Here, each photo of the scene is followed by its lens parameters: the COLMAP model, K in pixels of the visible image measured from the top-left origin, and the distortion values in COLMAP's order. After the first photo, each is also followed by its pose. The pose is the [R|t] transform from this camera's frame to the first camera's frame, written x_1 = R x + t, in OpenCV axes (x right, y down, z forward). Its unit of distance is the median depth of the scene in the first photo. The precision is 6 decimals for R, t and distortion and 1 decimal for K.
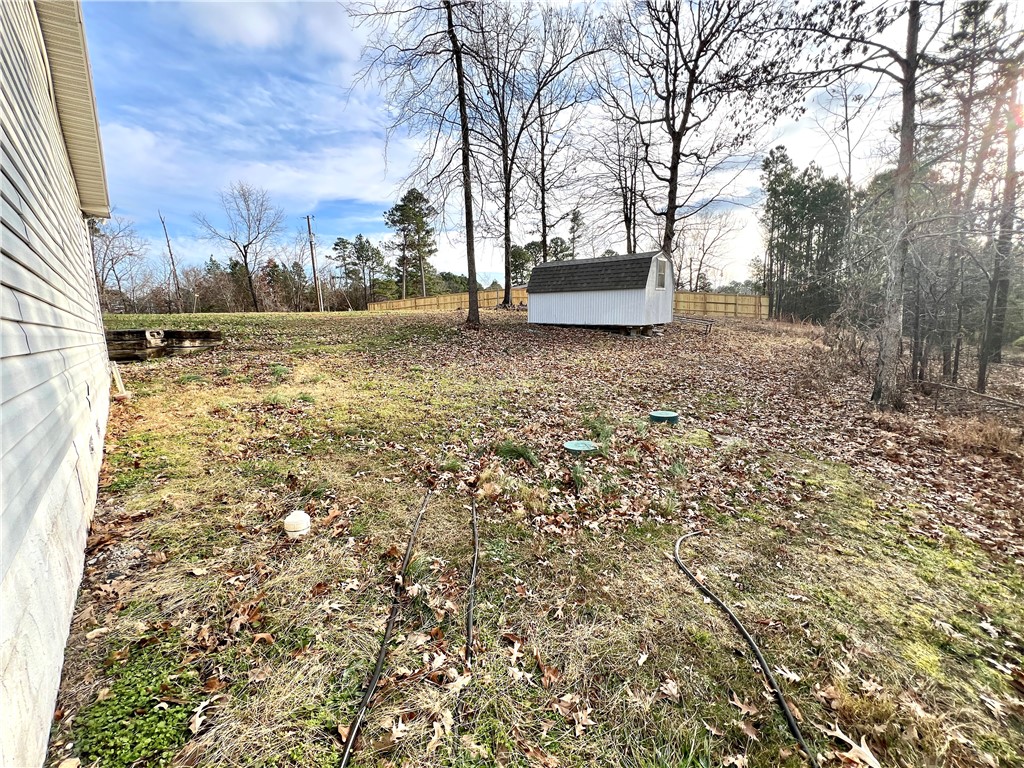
lens RADIAL K [[407.7, 0, 510.5], [0, 407.7, 387.9], [0, 0, 1]] dist [-0.000868, 0.000112]
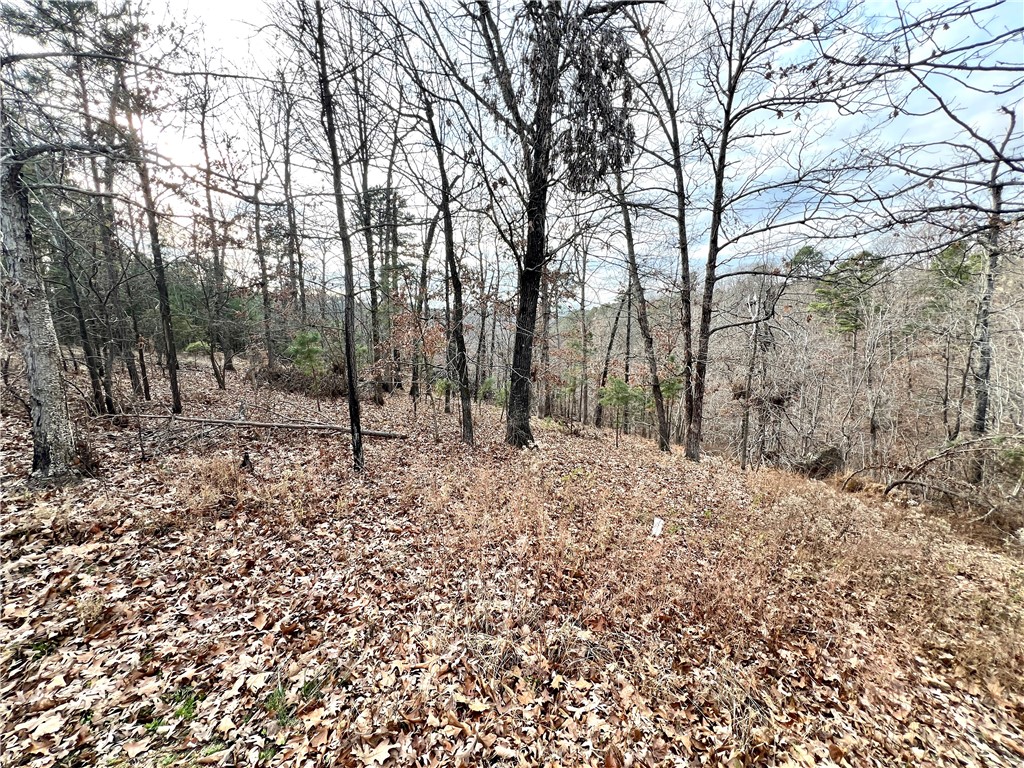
lens RADIAL K [[407.7, 0, 509.3], [0, 407.7, 382.4], [0, 0, 1]] dist [-0.000868, 0.000112]
pose [[-0.002786, -0.111455, 0.993766, 0.456892], [0.138874, 0.984097, 0.110760, -0.073151], [-0.990306, 0.138316, 0.012736, 0.446141]]
